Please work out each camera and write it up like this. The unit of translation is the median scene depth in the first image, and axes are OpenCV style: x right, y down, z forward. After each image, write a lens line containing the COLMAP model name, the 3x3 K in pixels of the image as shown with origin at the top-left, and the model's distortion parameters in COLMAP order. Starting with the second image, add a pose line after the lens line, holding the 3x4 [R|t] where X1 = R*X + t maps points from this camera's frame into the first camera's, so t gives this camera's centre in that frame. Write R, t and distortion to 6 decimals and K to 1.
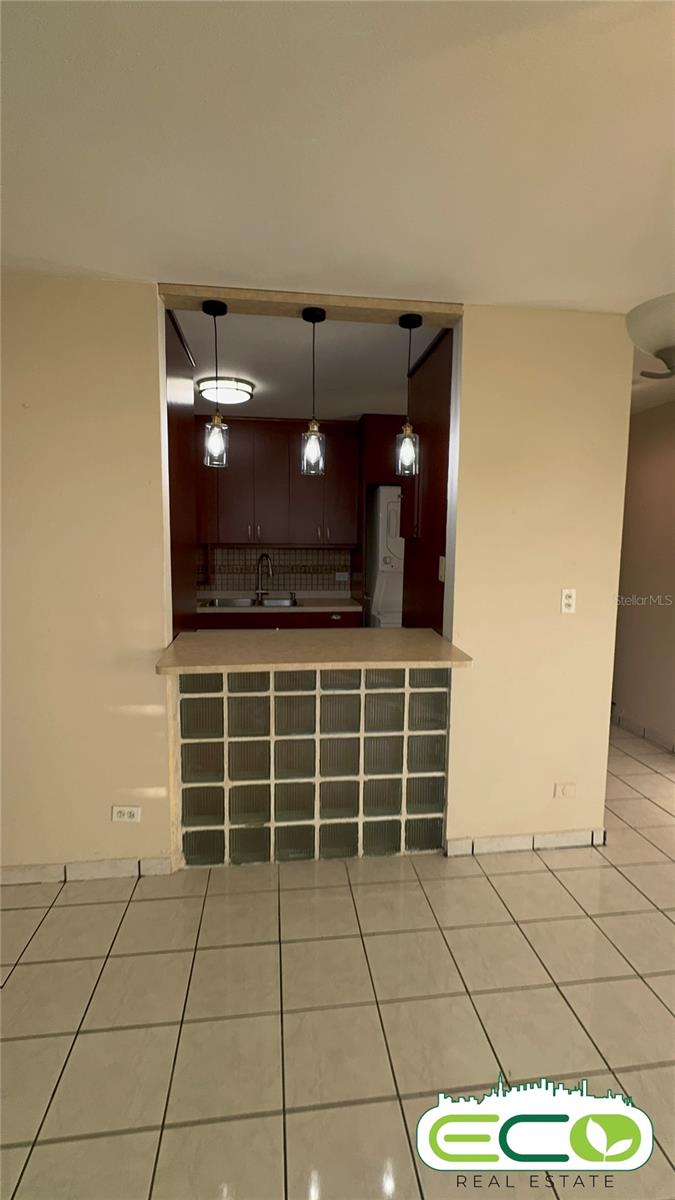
lens RADIAL K [[550.4, 0, 340.9], [0, 550.4, 597.3], [0, 0, 1]] dist [0.000940, -0.001013]
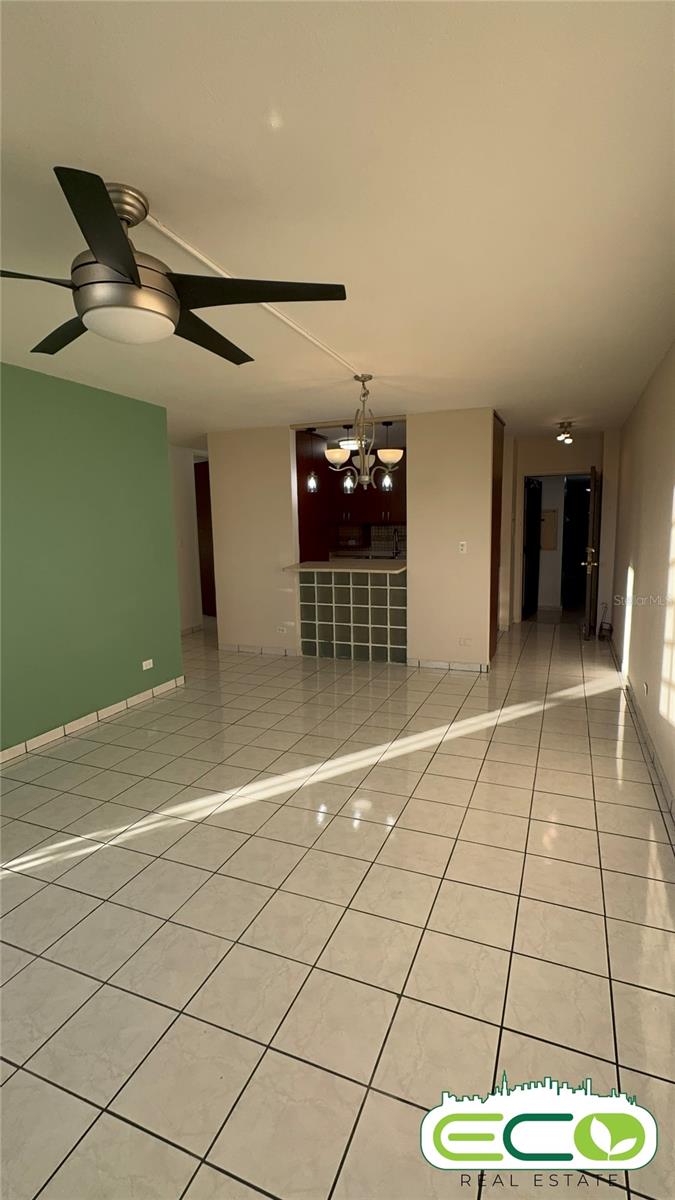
lens RADIAL K [[550.4, 0, 336.9], [0, 550.4, 592.1], [0, 0, 1]] dist [0.000940, -0.001013]
pose [[0.864686, 0.038384, -0.500844, 1.047291], [-0.024207, 0.999102, 0.034777, 0.113291], [0.501729, -0.017947, 0.864838, -1.023942]]
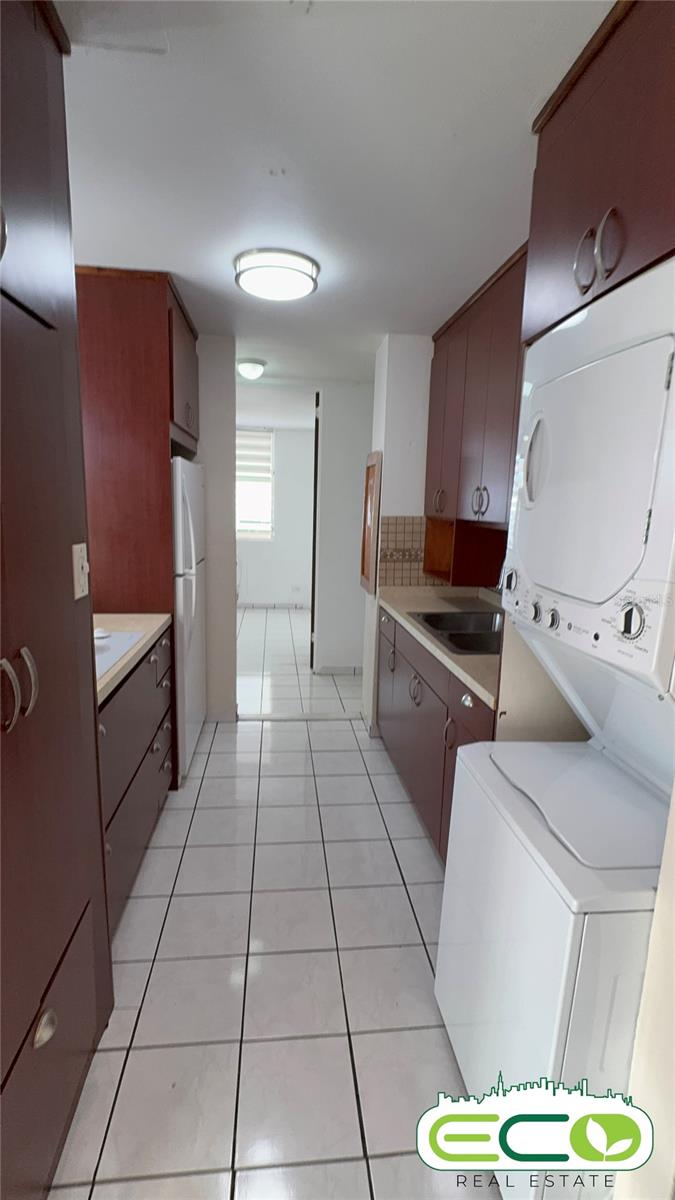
lens RADIAL K [[550.4, 0, 341.6], [0, 550.4, 604.6], [0, 0, 1]] dist [0.000940, -0.001013]
pose [[-0.012764, 0.170162, -0.985333, 0.689260], [-0.132182, 0.976479, 0.170345, -0.164648], [0.991143, 0.132418, 0.010029, 1.574946]]
